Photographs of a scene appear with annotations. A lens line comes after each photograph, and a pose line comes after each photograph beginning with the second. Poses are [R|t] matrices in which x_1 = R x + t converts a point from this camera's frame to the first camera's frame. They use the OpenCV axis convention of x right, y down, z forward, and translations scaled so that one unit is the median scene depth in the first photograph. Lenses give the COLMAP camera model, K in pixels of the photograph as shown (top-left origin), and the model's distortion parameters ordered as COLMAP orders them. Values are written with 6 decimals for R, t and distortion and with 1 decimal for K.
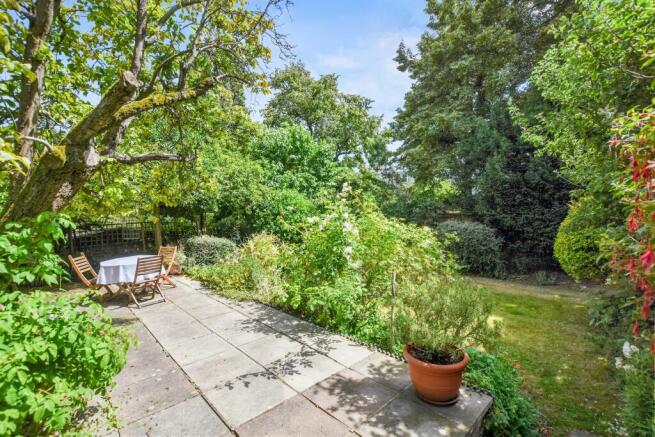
lens RADIAL K [[300.1, 0, 327.5], [0, 300.1, 218.5], [0, 0, 1]] dist [-0.002542, -0.000713]
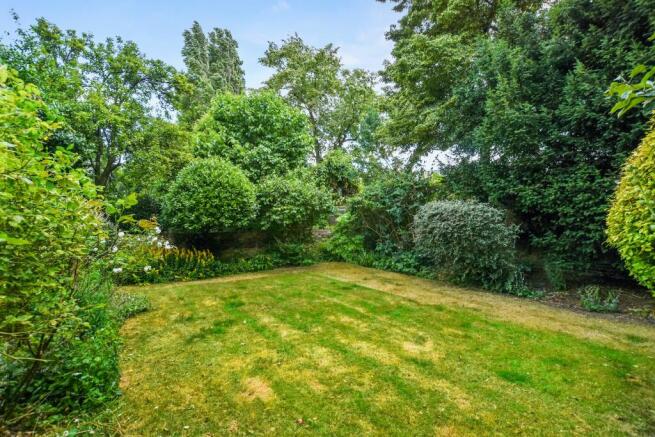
lens RADIAL K [[300.1, 0, 327.5], [0, 300.1, 218.5], [0, 0, 1]] dist [-0.002542, -0.000713]
pose [[0.990726, 0.022097, -0.134063, 0.290237], [-0.025933, 0.999301, -0.026937, 0.075860], [0.133374, 0.030164, 0.990607, 0.367430]]
